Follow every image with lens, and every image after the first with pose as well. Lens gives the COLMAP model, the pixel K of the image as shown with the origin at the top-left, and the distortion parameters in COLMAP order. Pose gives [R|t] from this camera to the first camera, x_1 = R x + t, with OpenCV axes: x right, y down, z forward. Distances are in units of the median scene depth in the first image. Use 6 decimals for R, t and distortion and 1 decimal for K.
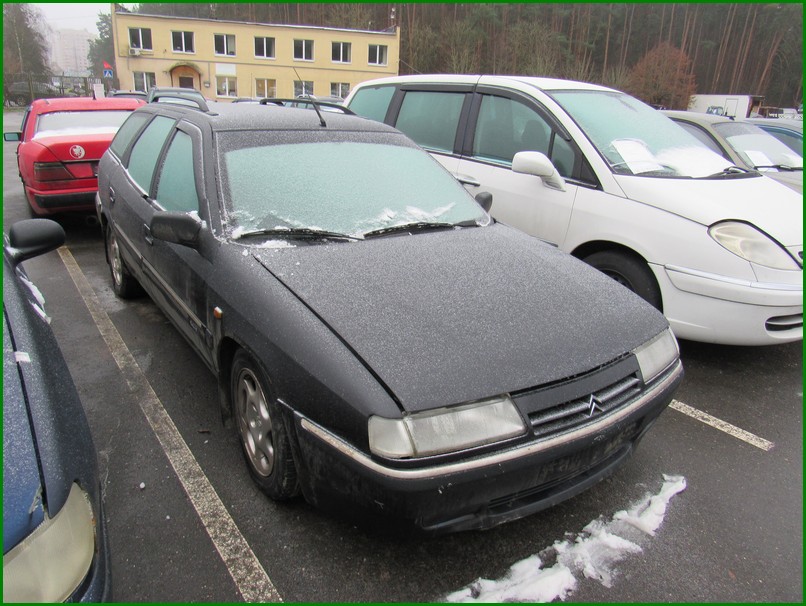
lens RADIAL K [[569.7, 0, 396.0], [0, 569.7, 302.6], [0, 0, 1]] dist [-0.024578, 0.008817]
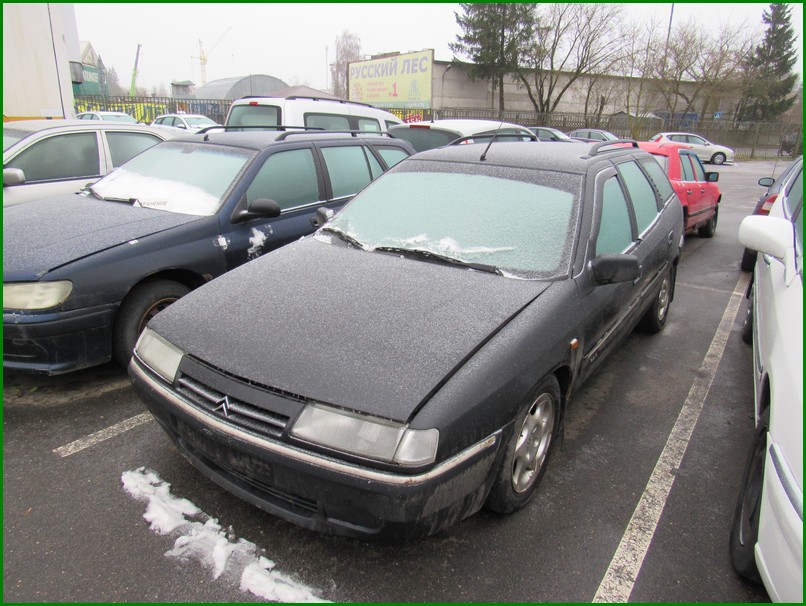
lens RADIAL K [[569.7, 0, 396.0], [0, 569.7, 302.6], [0, 0, 1]] dist [-0.024578, 0.008817]
pose [[0.344880, 0.254019, -0.903621, 0.864805], [-0.327976, 0.934618, 0.137556, -0.158836], [0.879482, 0.248926, 0.405643, 0.506922]]
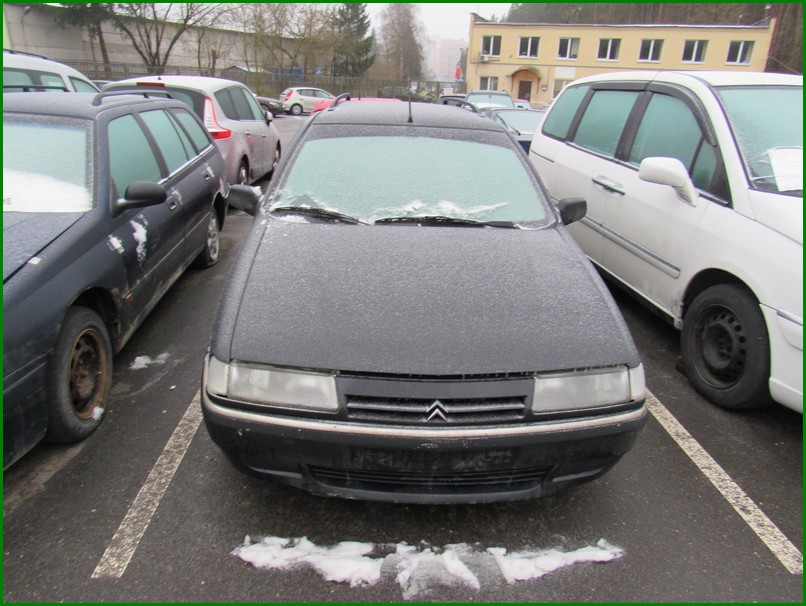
lens RADIAL K [[569.7, 0, 396.0], [0, 569.7, 302.6], [0, 0, 1]] dist [-0.024578, 0.008817]
pose [[0.842064, 0.177251, -0.509422, 0.469024], [-0.180039, 0.982661, 0.044311, -0.018186], [0.508444, 0.054403, 0.859375, 0.085395]]
